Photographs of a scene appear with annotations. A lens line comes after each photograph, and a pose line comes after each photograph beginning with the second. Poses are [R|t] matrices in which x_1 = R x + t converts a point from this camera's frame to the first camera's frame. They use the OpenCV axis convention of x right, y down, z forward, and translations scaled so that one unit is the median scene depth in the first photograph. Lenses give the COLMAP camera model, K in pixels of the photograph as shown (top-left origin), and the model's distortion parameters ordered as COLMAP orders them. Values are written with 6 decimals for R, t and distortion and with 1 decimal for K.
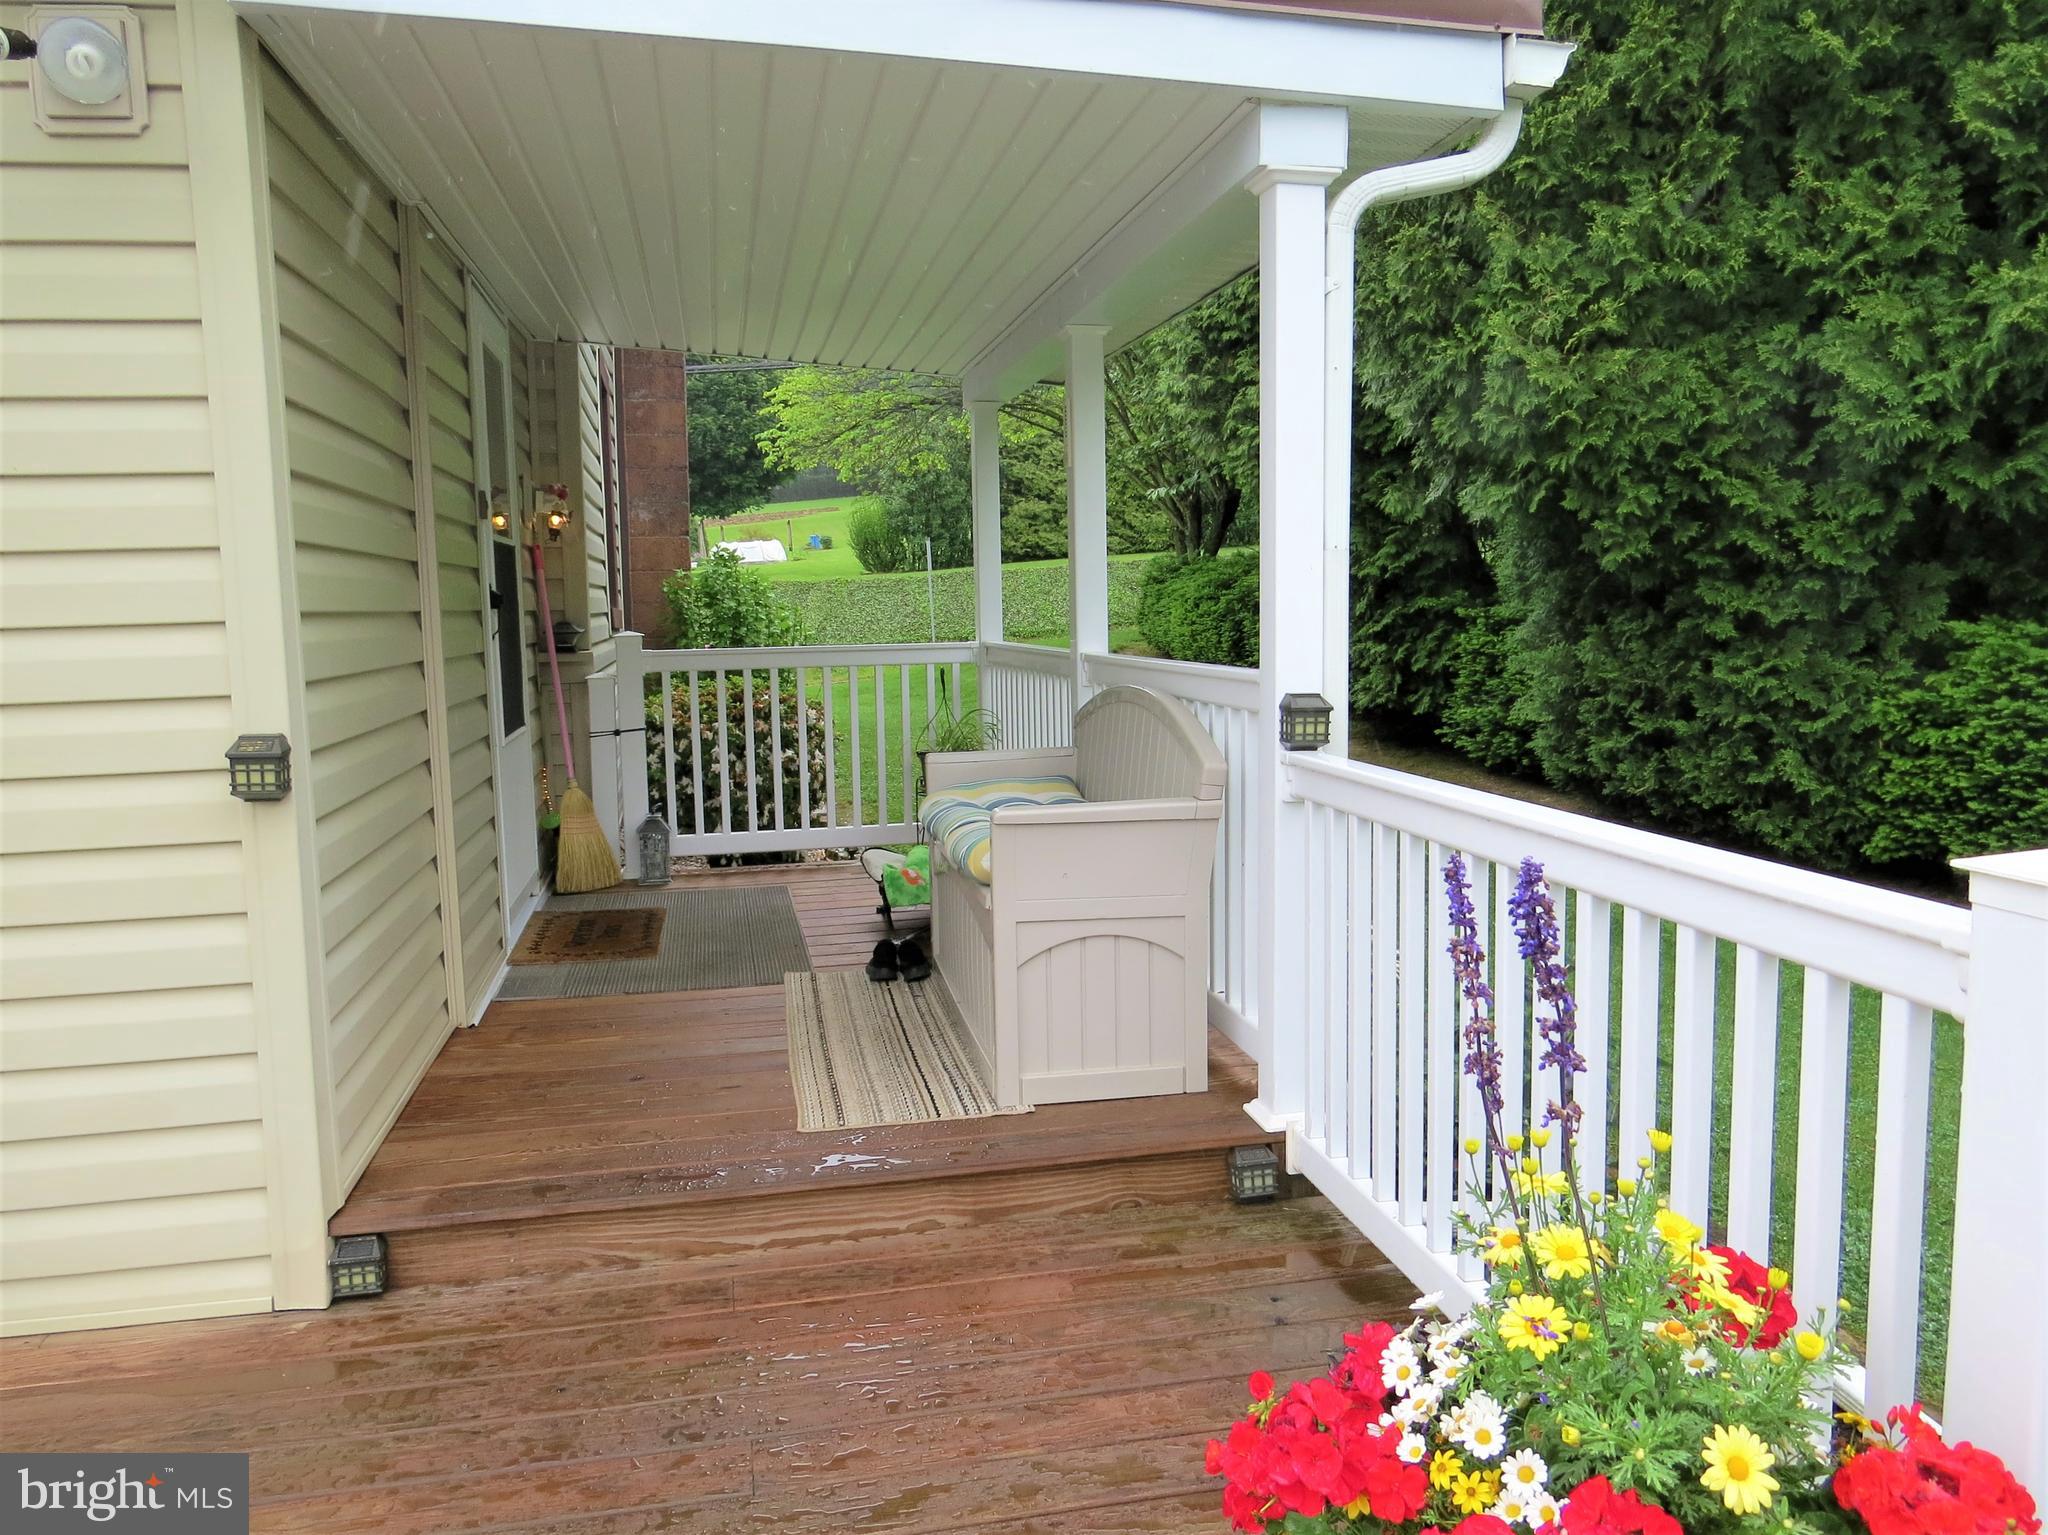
lens RADIAL K [[1465.5, 0, 1021.0], [0, 1465.5, 751.4], [0, 0, 1]] dist [0.000466, -0.009725]
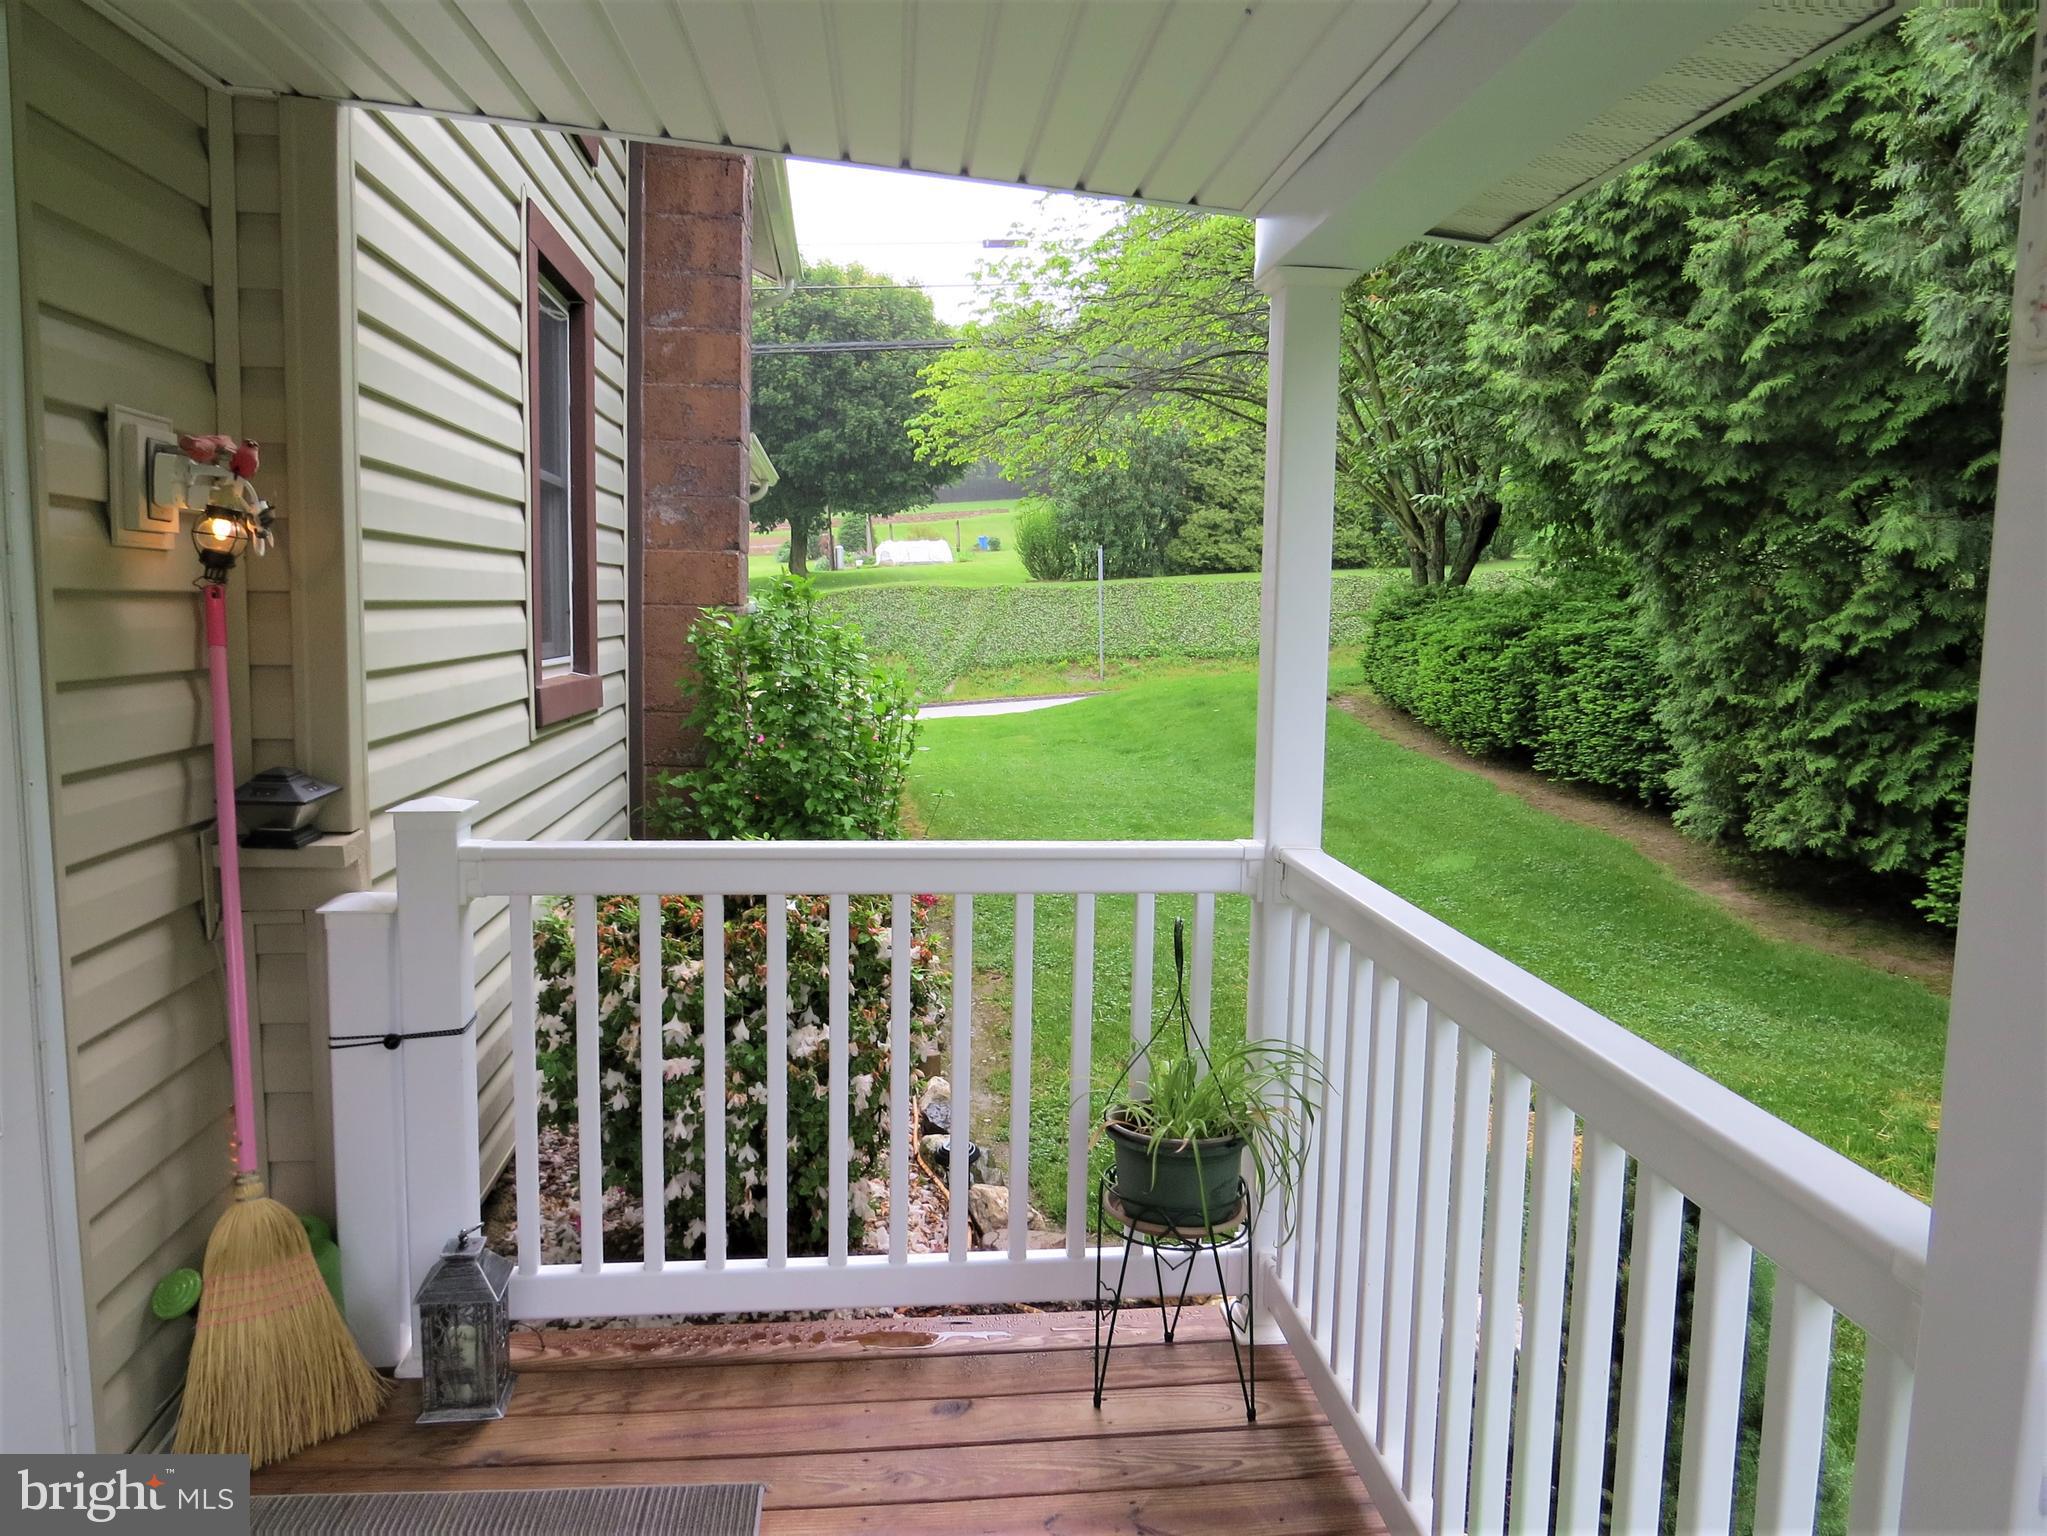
lens RADIAL K [[1464.8, 0, 1025.7], [0, 1464.8, 765.0], [0, 0, 1]] dist [0.000466, -0.009725]
pose [[0.993333, 0.050059, -0.103847, -0.030174], [-0.049440, 0.998741, 0.008529, -0.055891], [0.104143, -0.003338, 0.994557, 0.324284]]
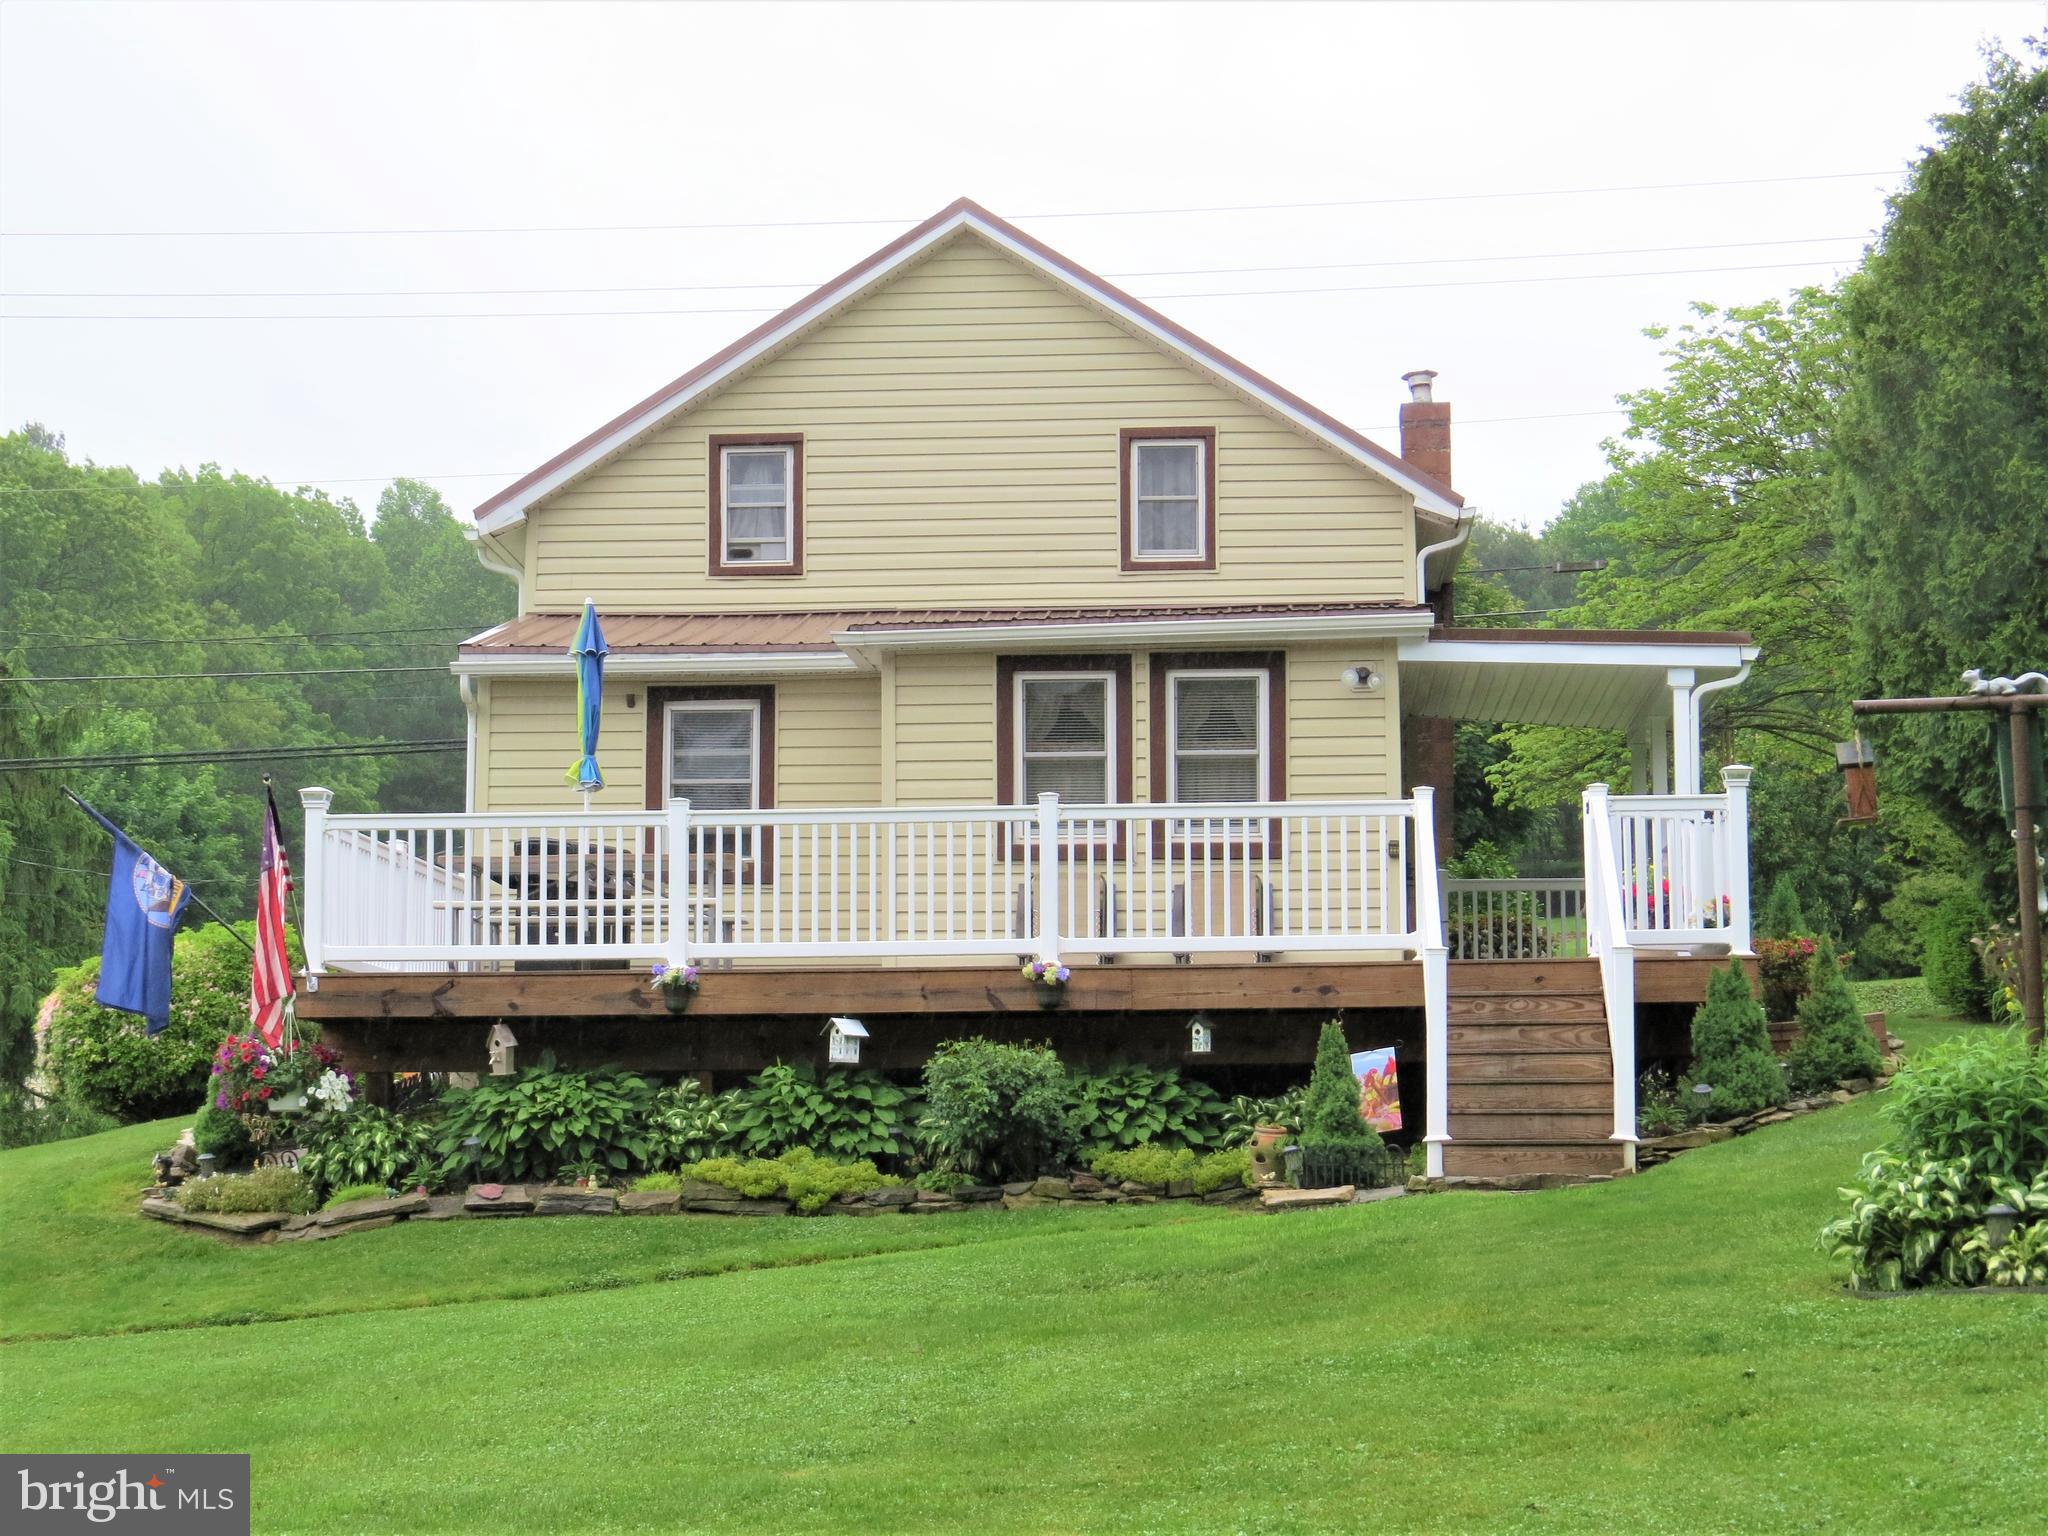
lens RADIAL K [[4019.7, 0, 1006.1], [0, 4019.7, 772.1], [0, 0, 1]] dist [-0.105895, 0.000000]
pose [[0.961501, -0.015449, -0.274365, 0.340811], [-0.042719, 0.977878, -0.204769, 0.492899], [0.271459, 0.208606, 0.939571, -2.256879]]
